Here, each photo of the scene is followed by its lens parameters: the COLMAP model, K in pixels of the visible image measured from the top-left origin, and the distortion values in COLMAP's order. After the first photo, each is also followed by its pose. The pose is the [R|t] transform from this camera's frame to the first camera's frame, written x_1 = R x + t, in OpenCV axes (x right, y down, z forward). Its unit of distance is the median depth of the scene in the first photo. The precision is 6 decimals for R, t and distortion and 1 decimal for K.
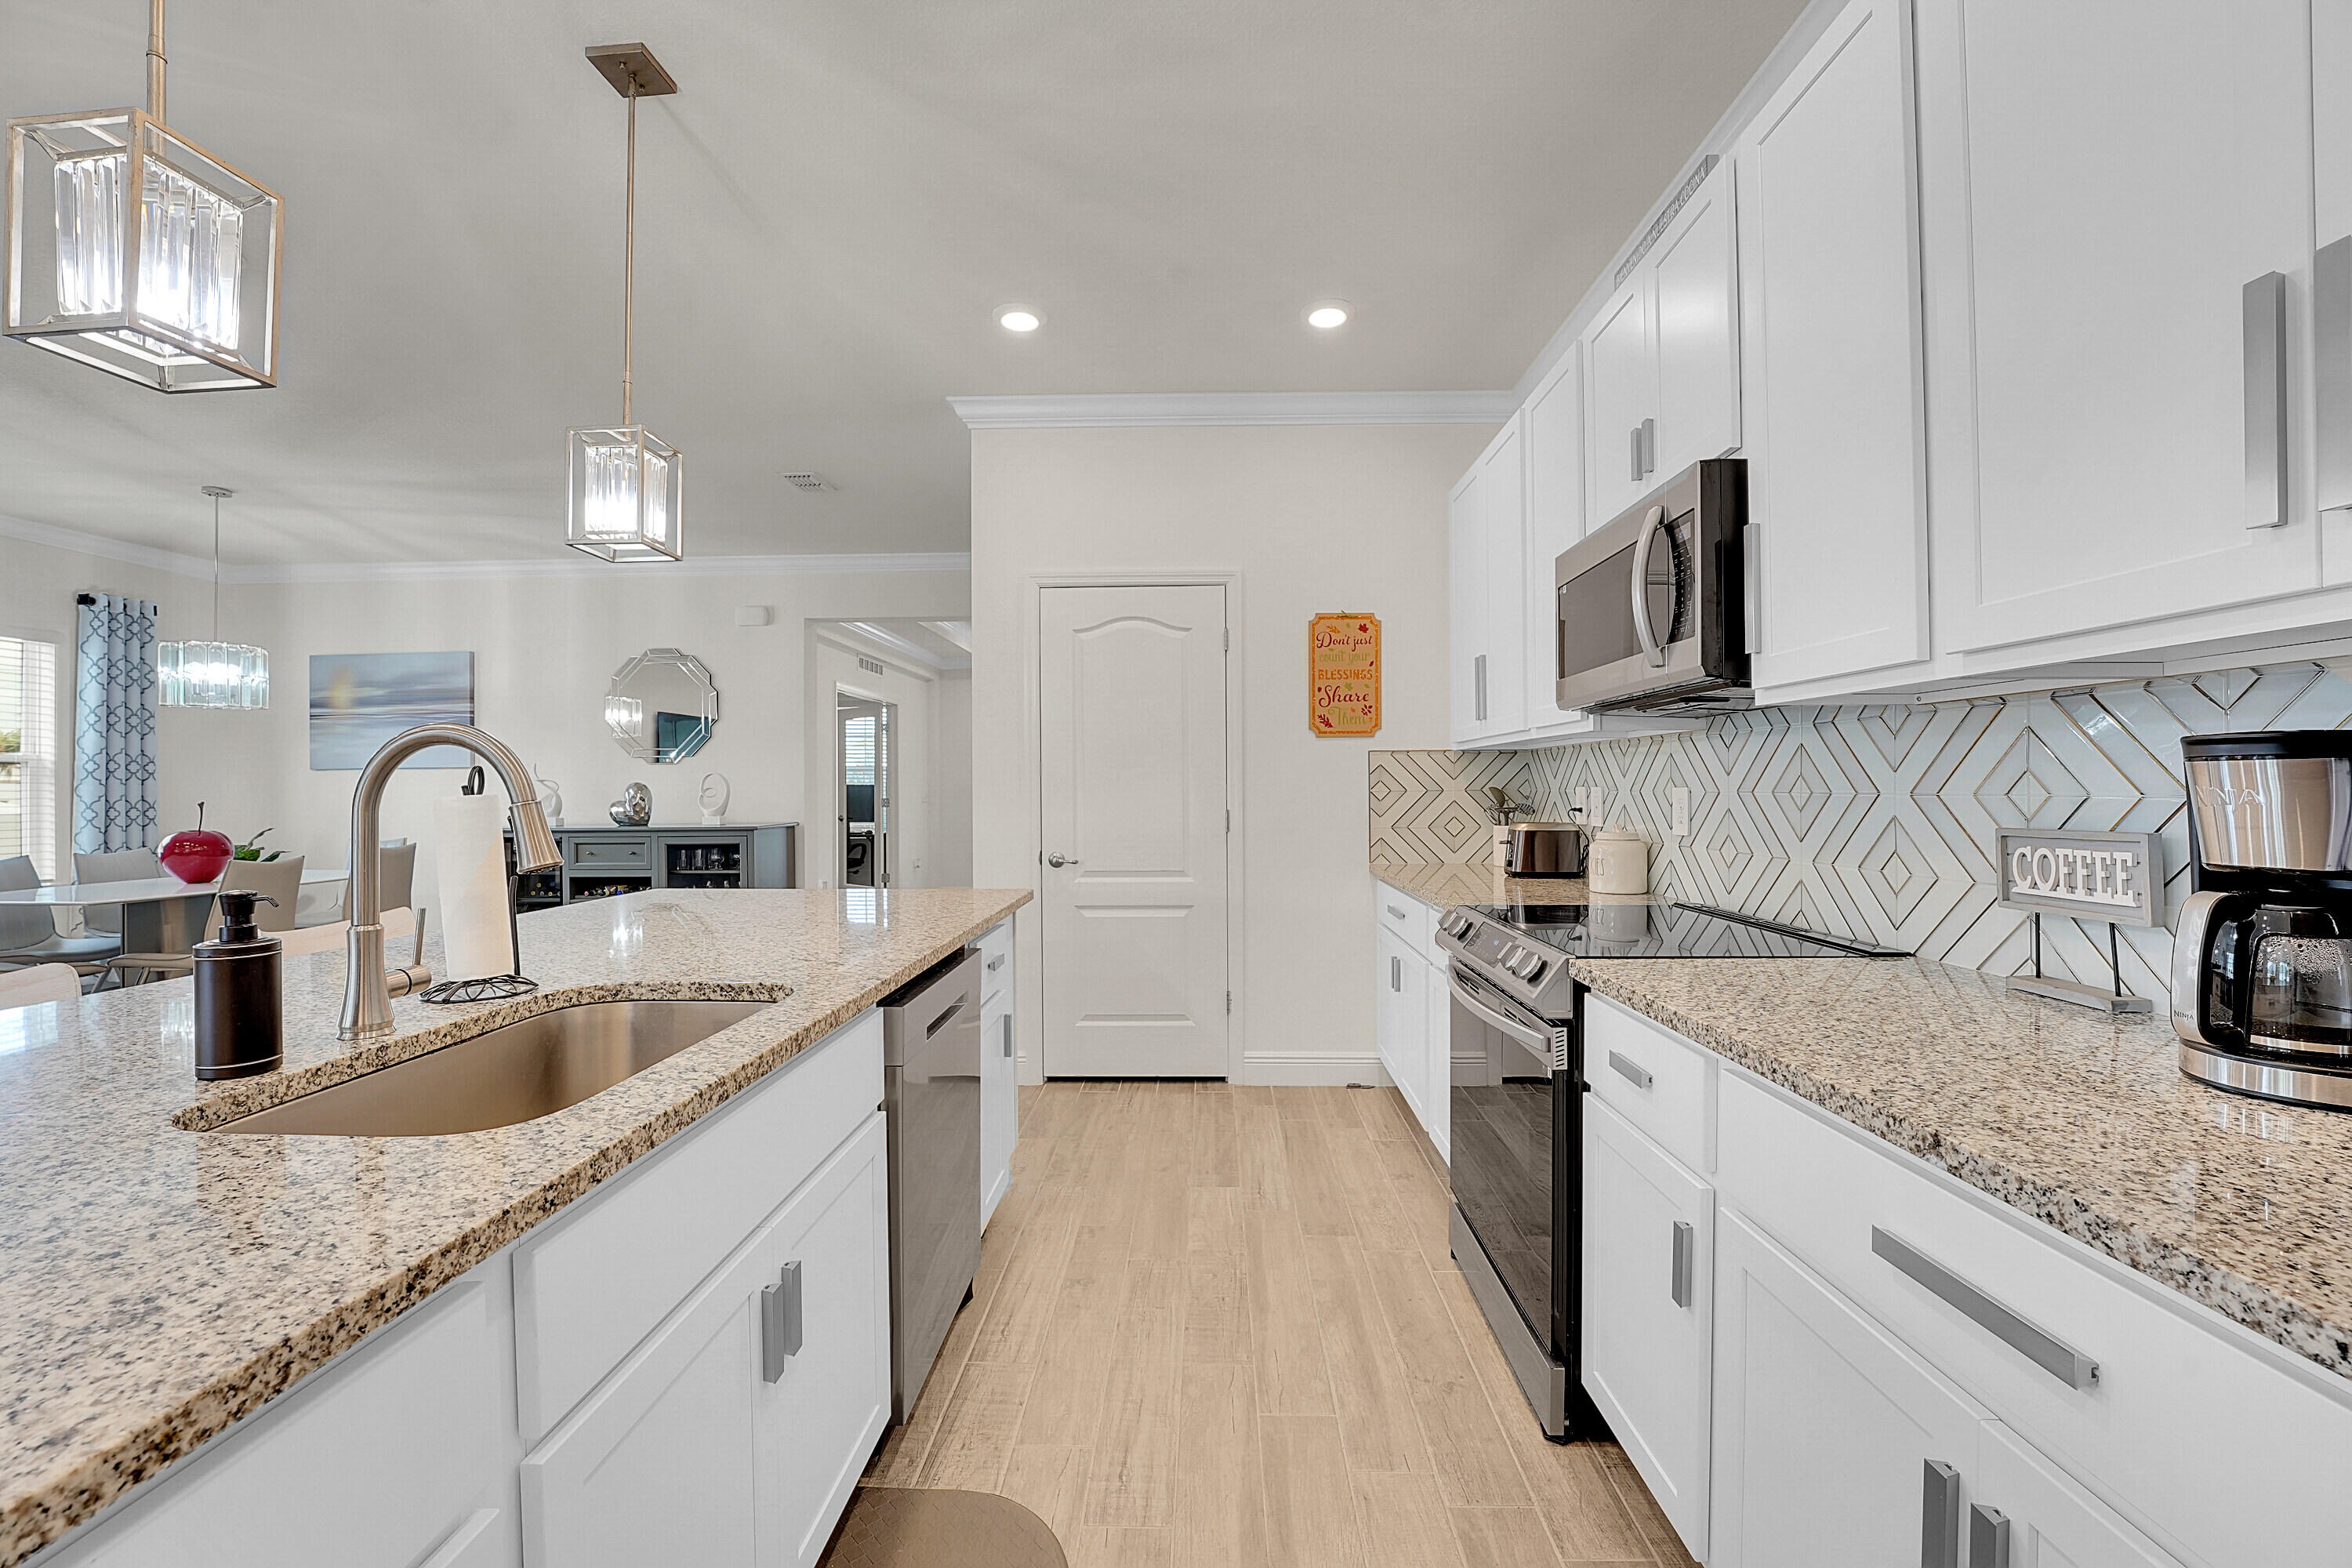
lens RADIAL K [[952.8, 0, 1178.1], [0, 952.8, 787.4], [0, 0, 1]] dist [-0.025988, 0.002010]
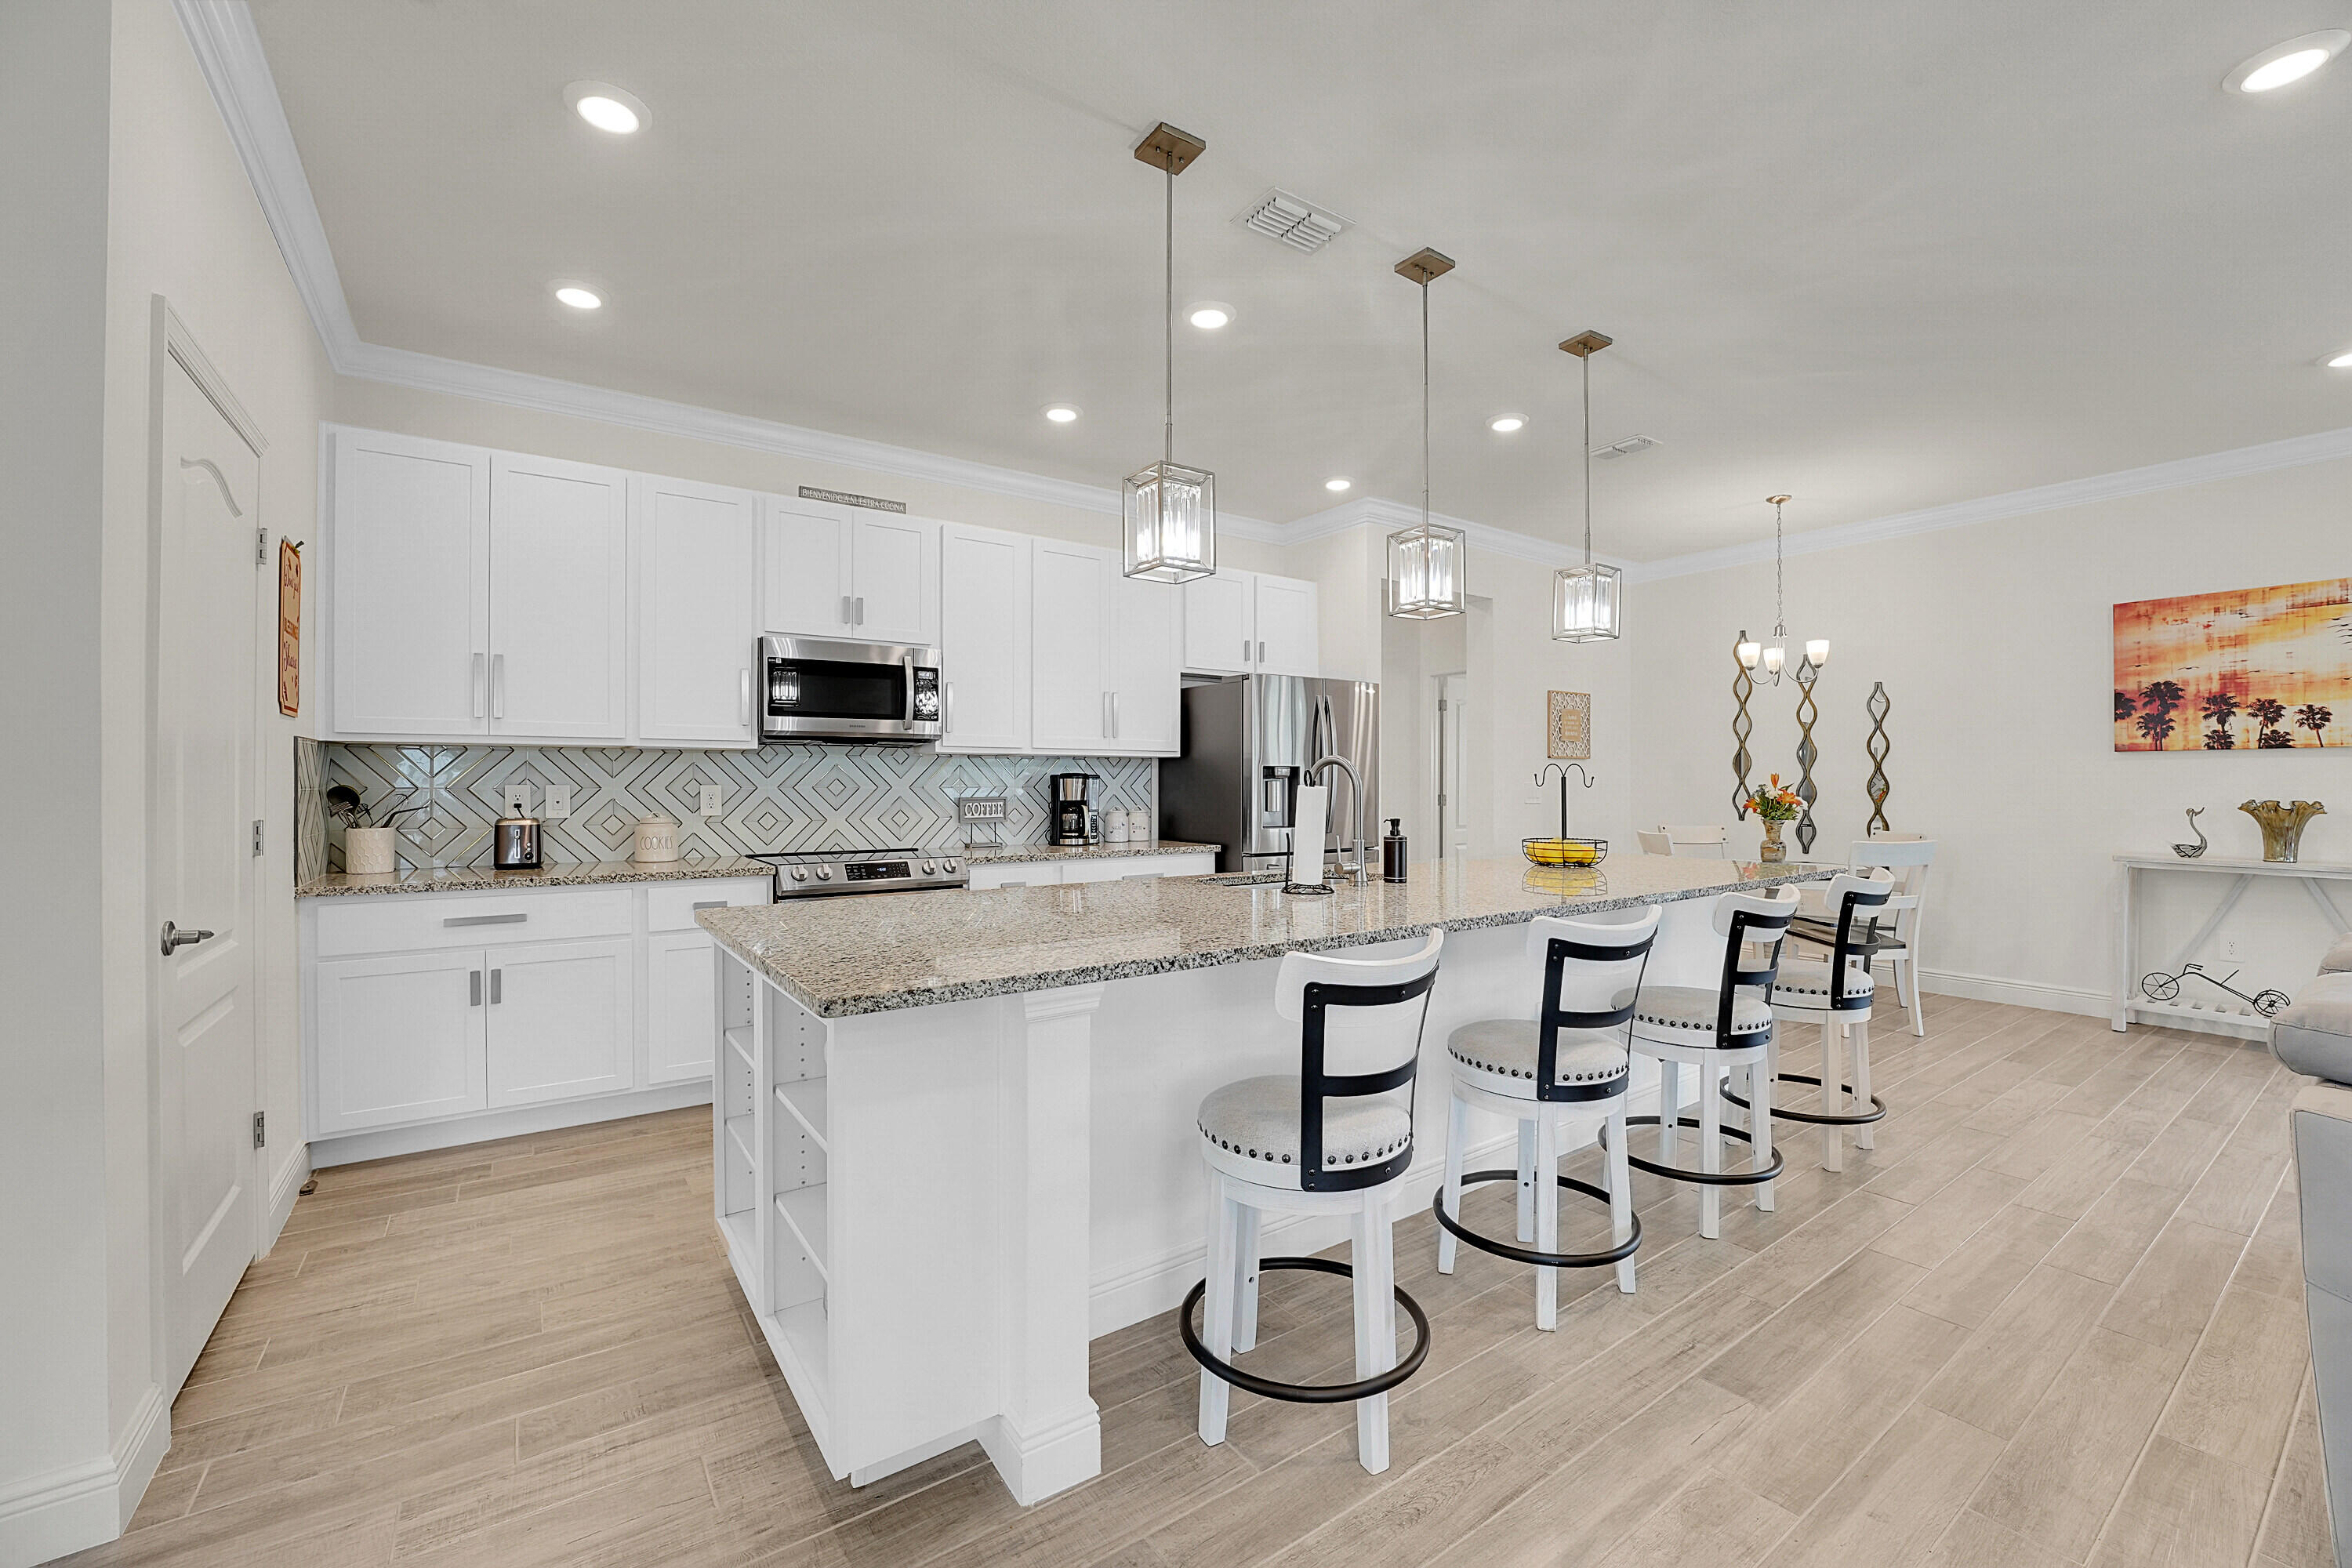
lens RADIAL K [[952.8, 0, 1180.0], [0, 952.8, 786.2], [0, 0, 1]] dist [-0.025988, 0.002010]
pose [[-0.605190, 0.003529, 0.796074, -0.848854], [-0.000667, 0.999988, -0.004941, 0.007883], [-0.796081, -0.003521, -0.605180, 0.959262]]
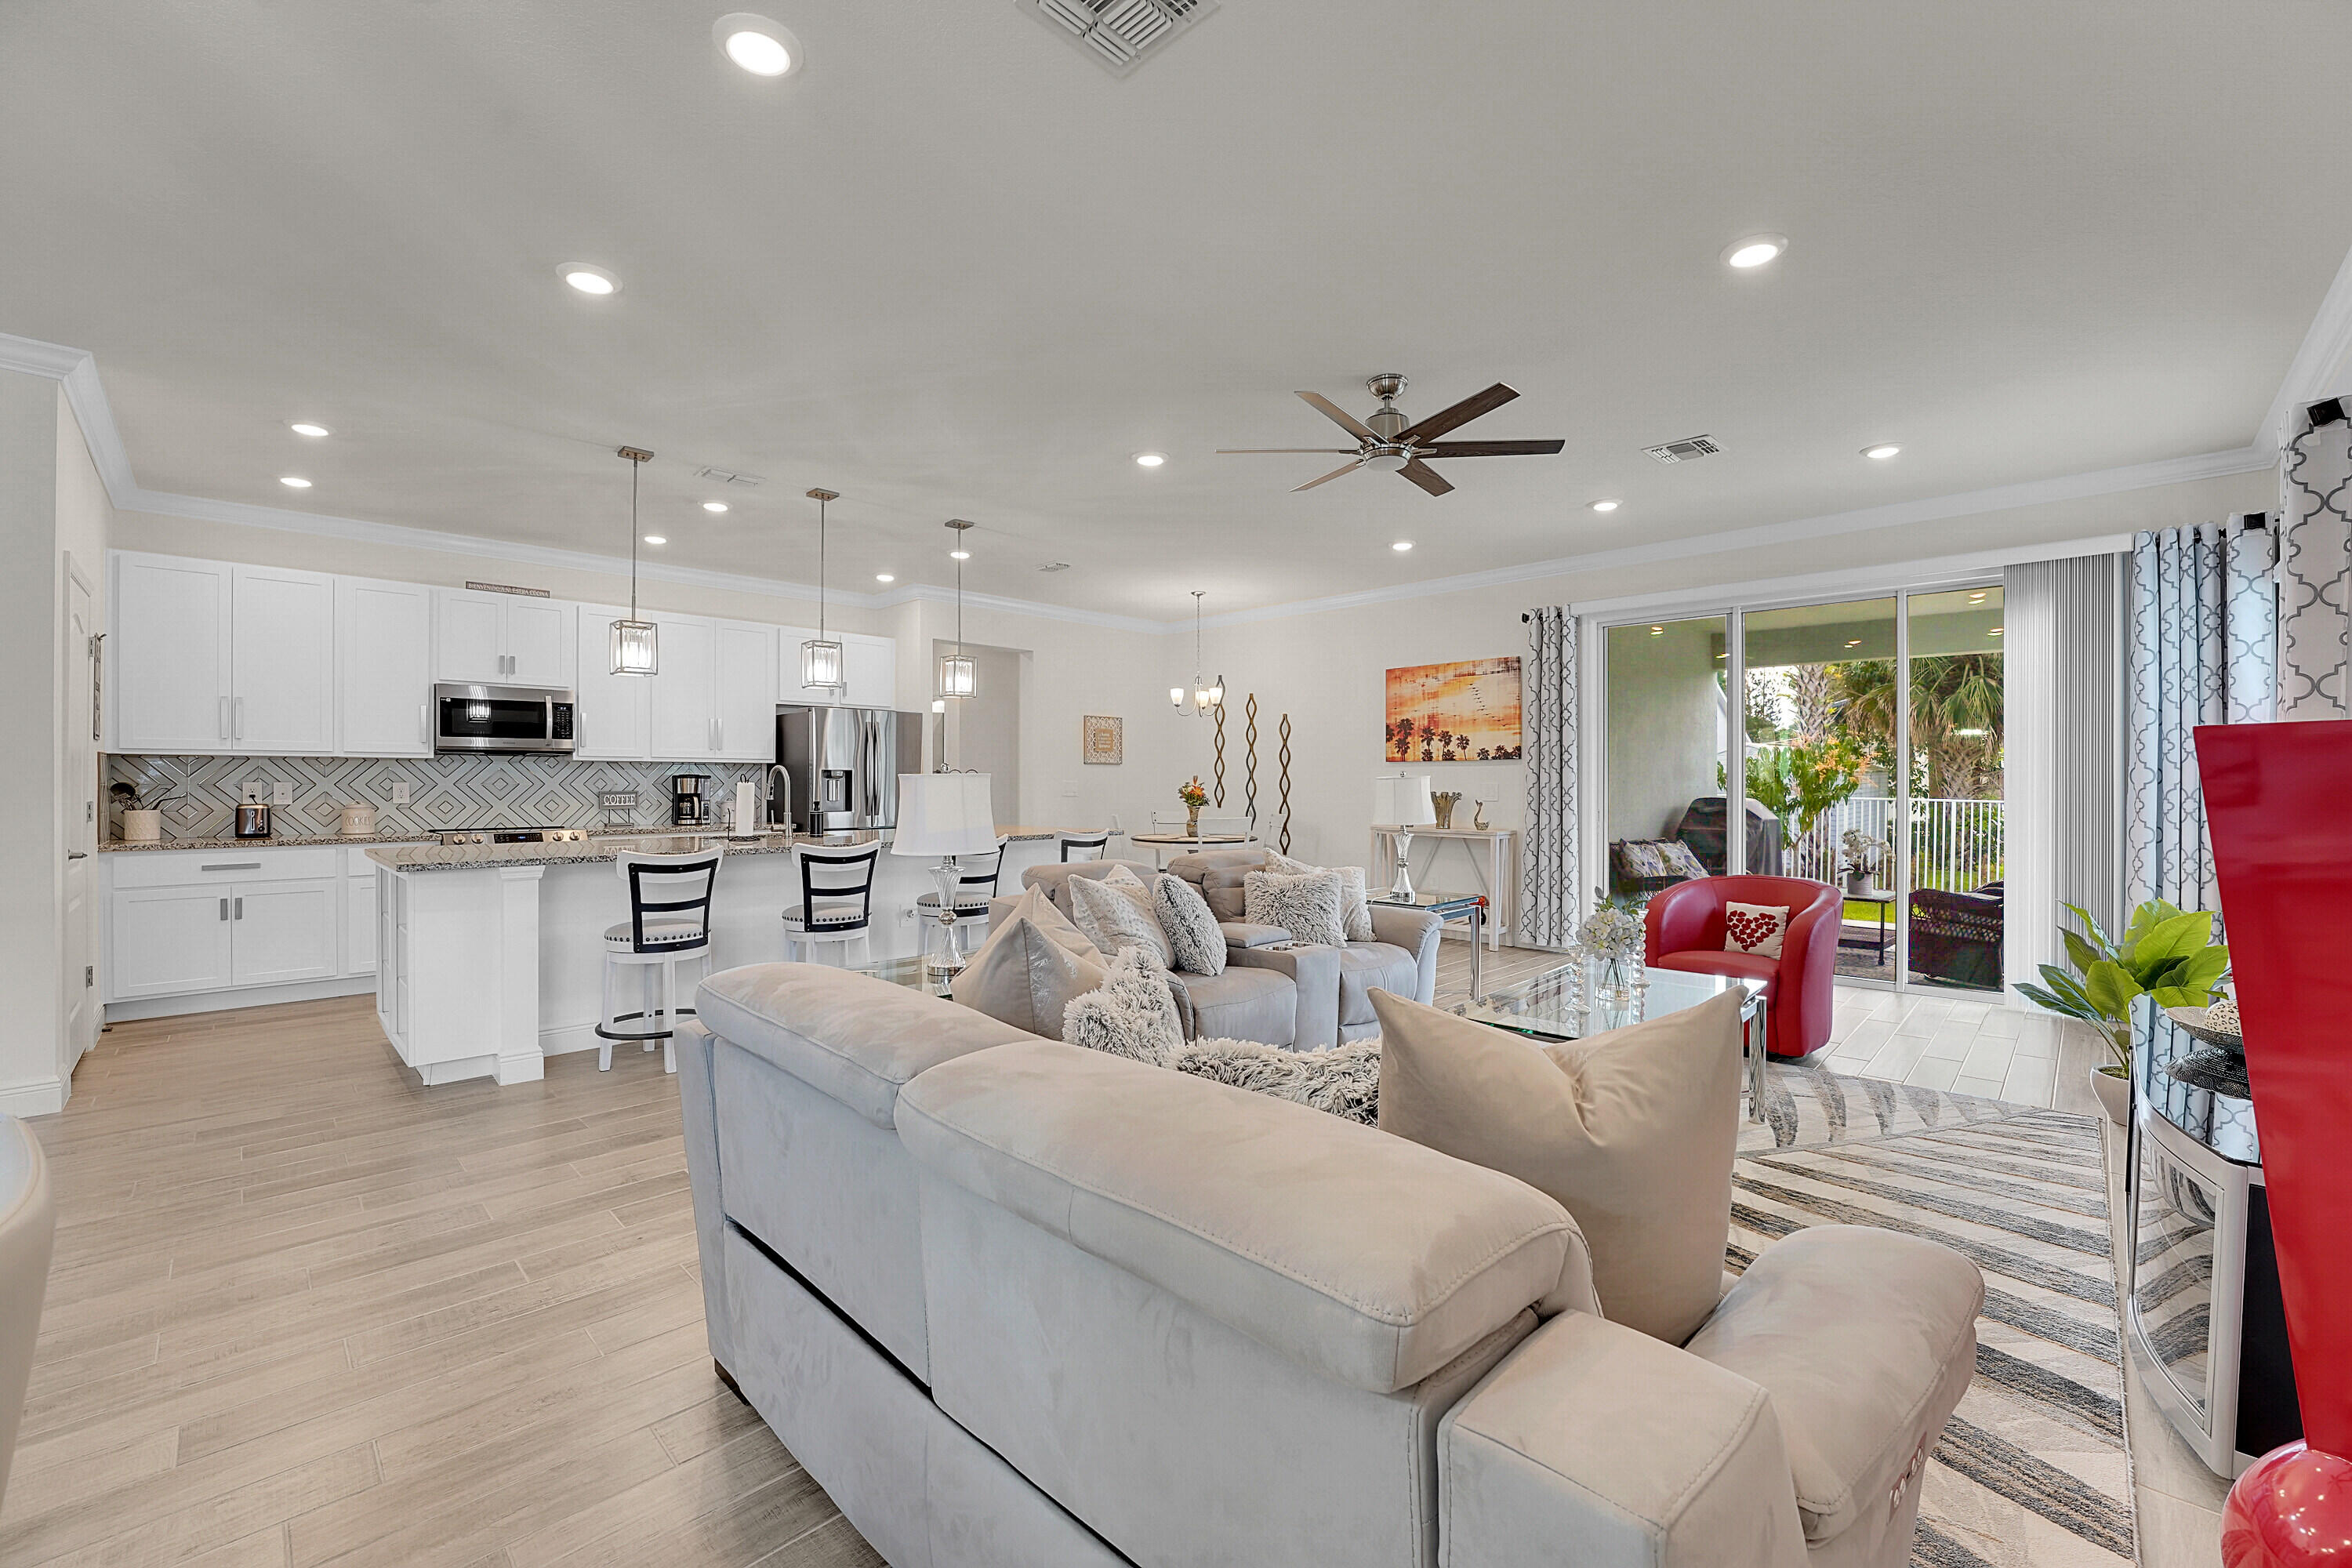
lens RADIAL K [[952.8, 0, 1179.1], [0, 952.8, 787.3], [0, 0, 1]] dist [-0.025988, 0.002010]
pose [[-0.737209, 0.003246, 0.675657, -1.721164], [0.000688, 0.999992, -0.004054, 0.017464], [-0.675665, -0.002524, -0.737205, 1.009558]]
